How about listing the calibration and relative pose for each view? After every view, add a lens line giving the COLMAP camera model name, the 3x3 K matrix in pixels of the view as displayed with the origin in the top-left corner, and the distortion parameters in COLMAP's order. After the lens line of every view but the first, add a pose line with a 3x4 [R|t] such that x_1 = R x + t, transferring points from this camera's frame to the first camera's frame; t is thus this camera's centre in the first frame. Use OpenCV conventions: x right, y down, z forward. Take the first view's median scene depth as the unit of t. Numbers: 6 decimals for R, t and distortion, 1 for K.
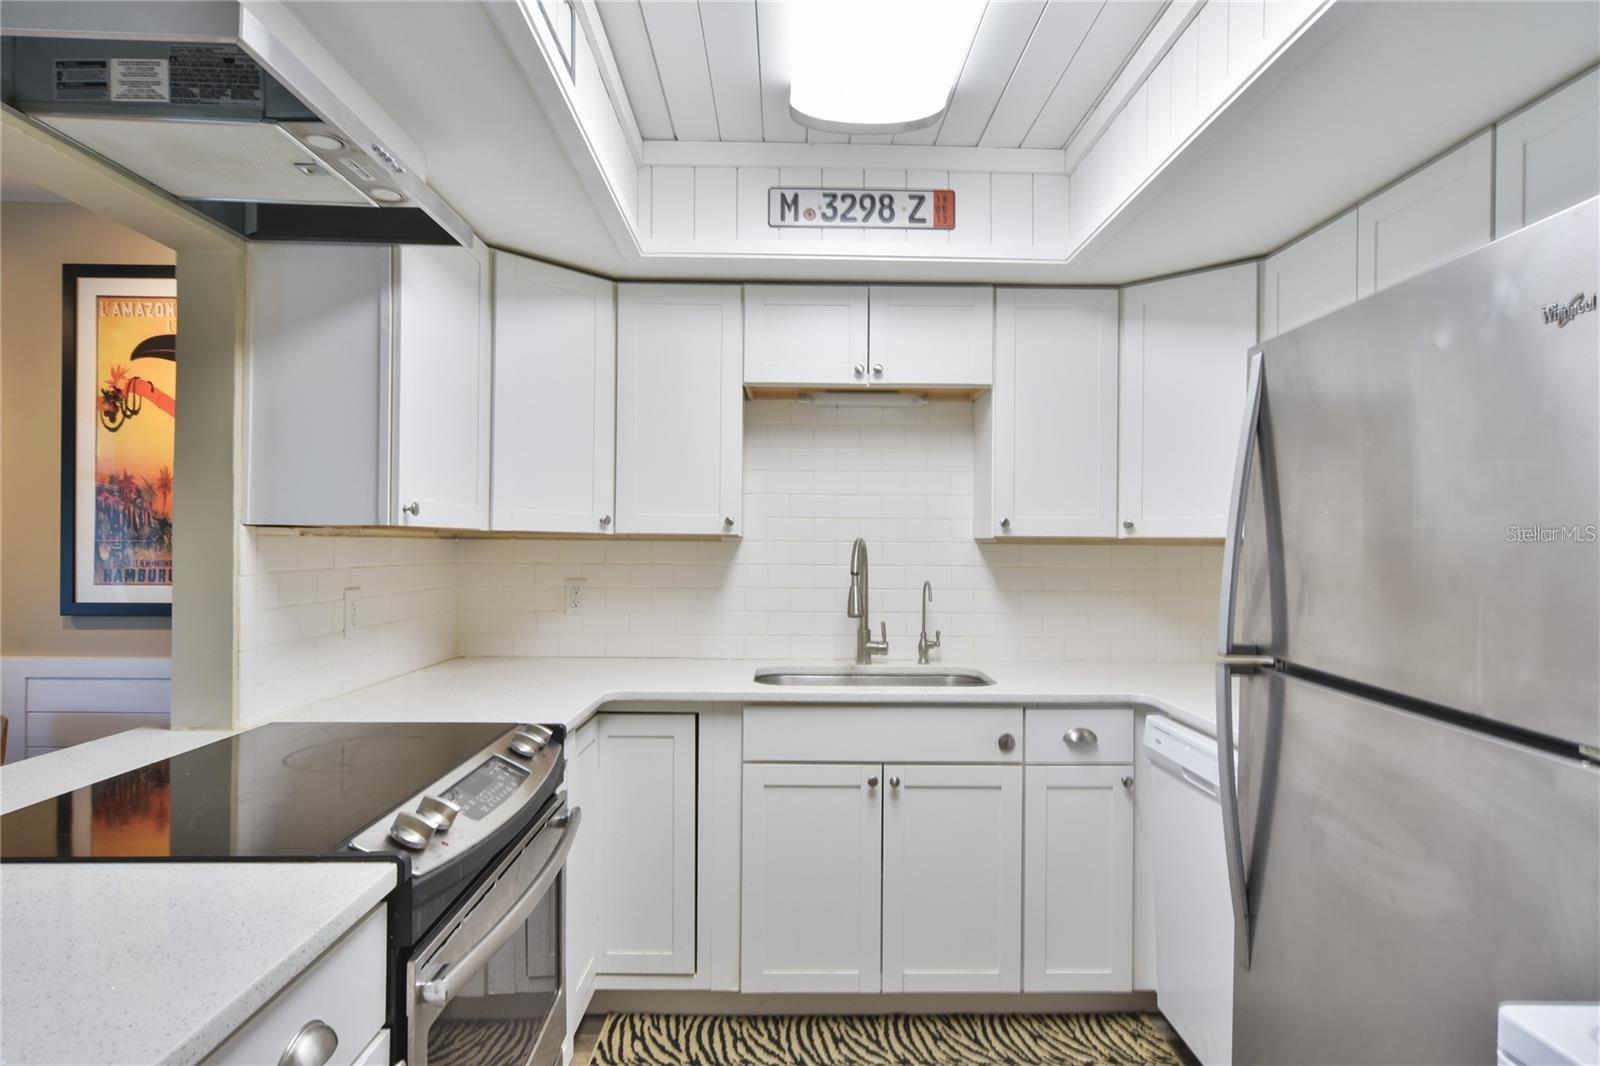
lens RADIAL K [[878.3, 0, 805.8], [0, 878.3, 542.3], [0, 0, 1]] dist [-0.008028, 0.010157]
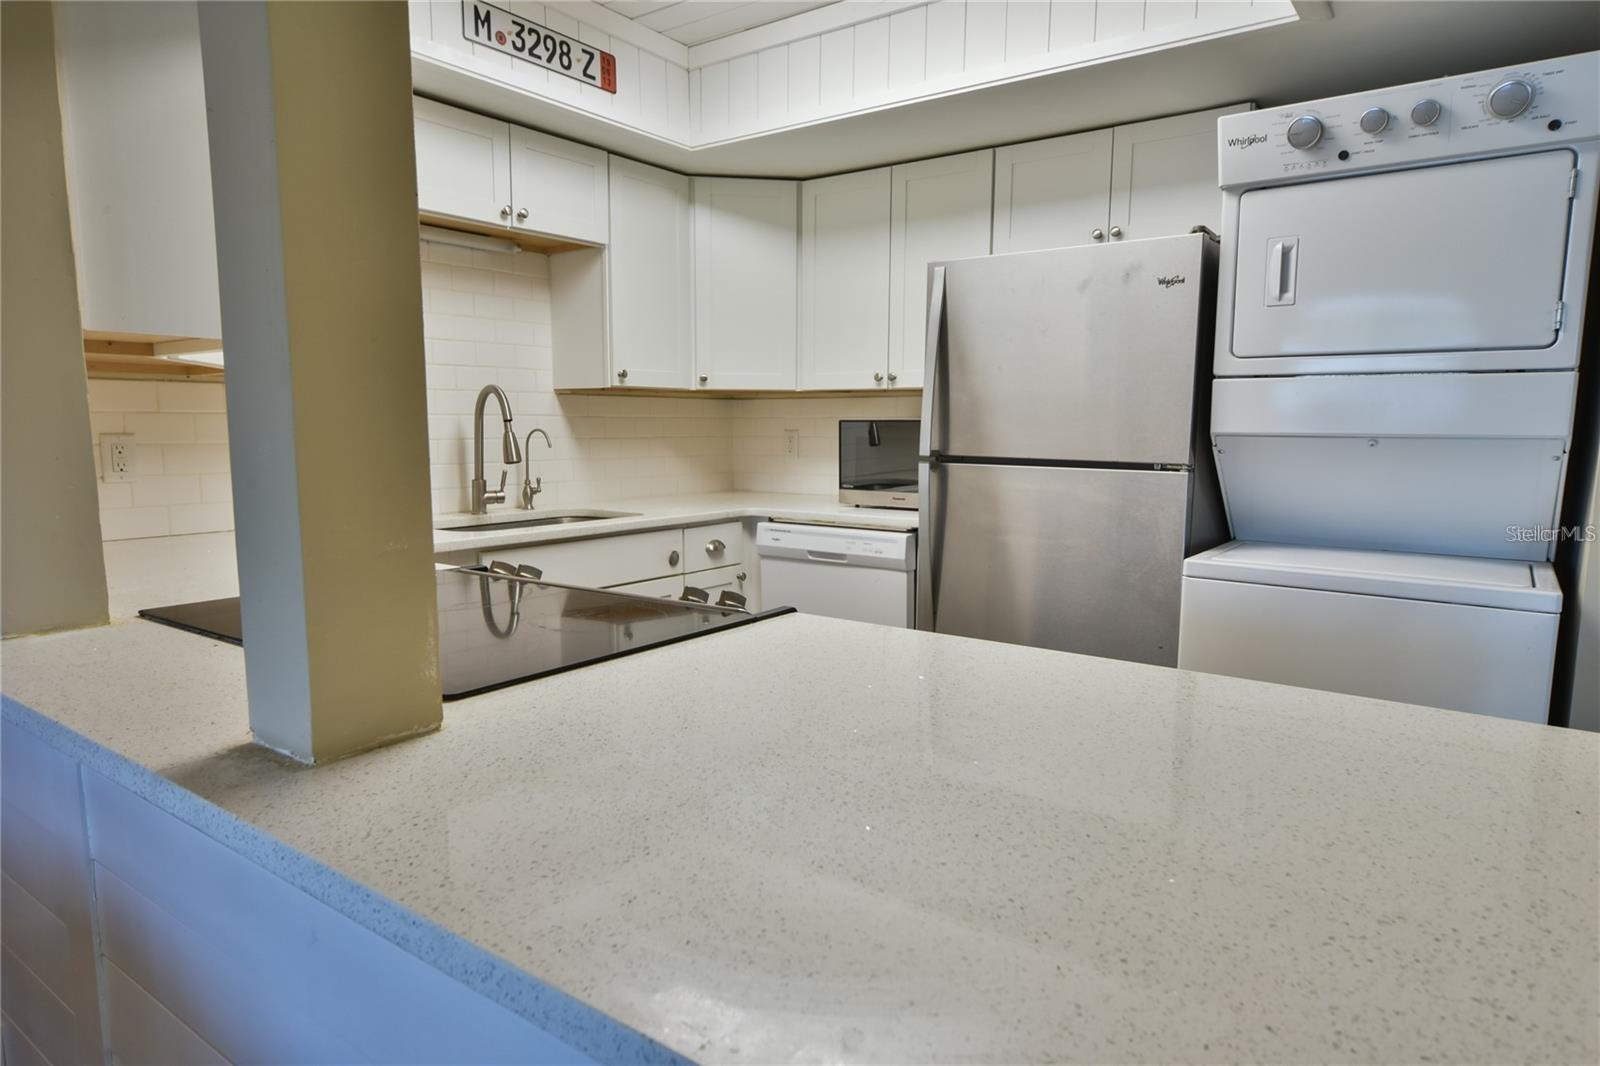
lens RADIAL K [[965.8, 0, 800.8], [0, 965.8, 544.4], [0, 0, 1]] dist [0.005920, 0.005756]
pose [[0.606496, -0.105815, 0.788014, -0.686648], [0.002142, 0.991318, 0.131467, 0.034432], [-0.795084, -0.078046, 0.601457, 0.063430]]
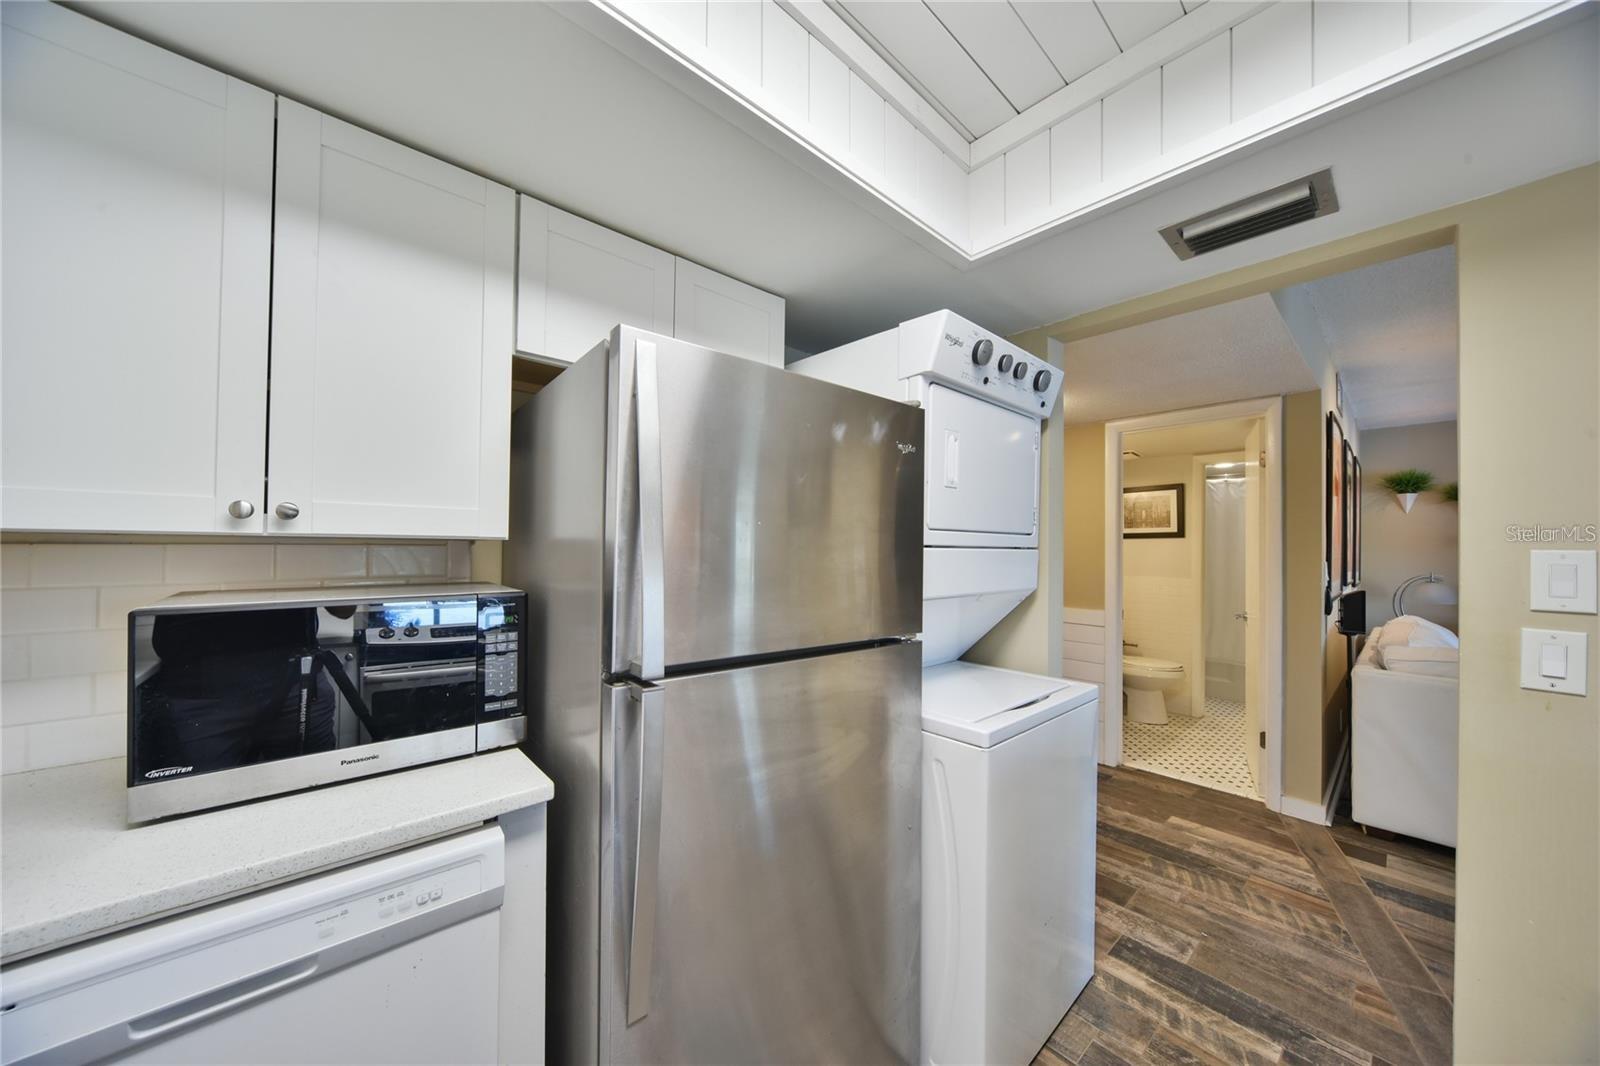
lens RADIAL K [[551.0, 0, 808.0], [0, 551.0, 545.1], [0, 0, 1]] dist [-0.006267, -0.000043]
pose [[-0.661229, -0.005176, 0.750166, -0.017381], [-0.012106, 0.999920, -0.003771, -0.000962], [-0.750086, -0.011575, -0.661239, 0.793089]]
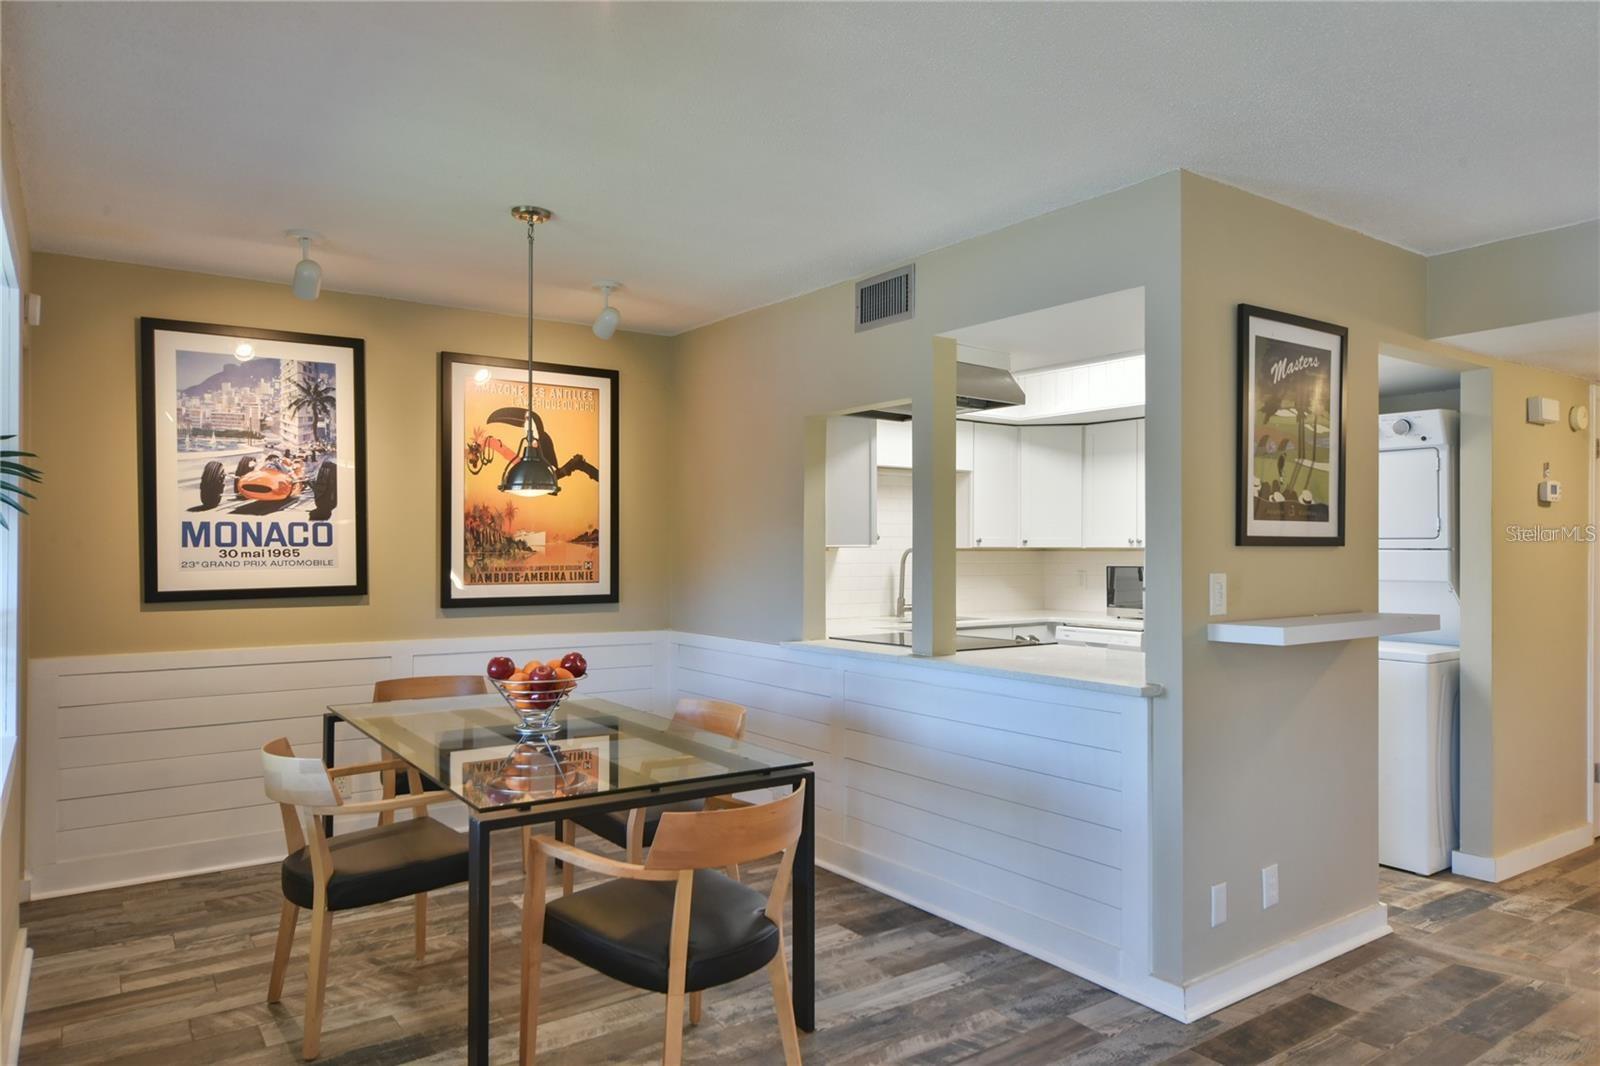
lens RADIAL K [[1094.1, 0, 807.2], [0, 1094.1, 534.2], [0, 0, 1]] dist [-0.006536, -0.000310]
pose [[0.813909, 0.001519, 0.580991, -1.674892], [0.003827, 0.999961, -0.007976, -0.019613], [-0.580980, 0.008715, 0.813871, -0.872406]]
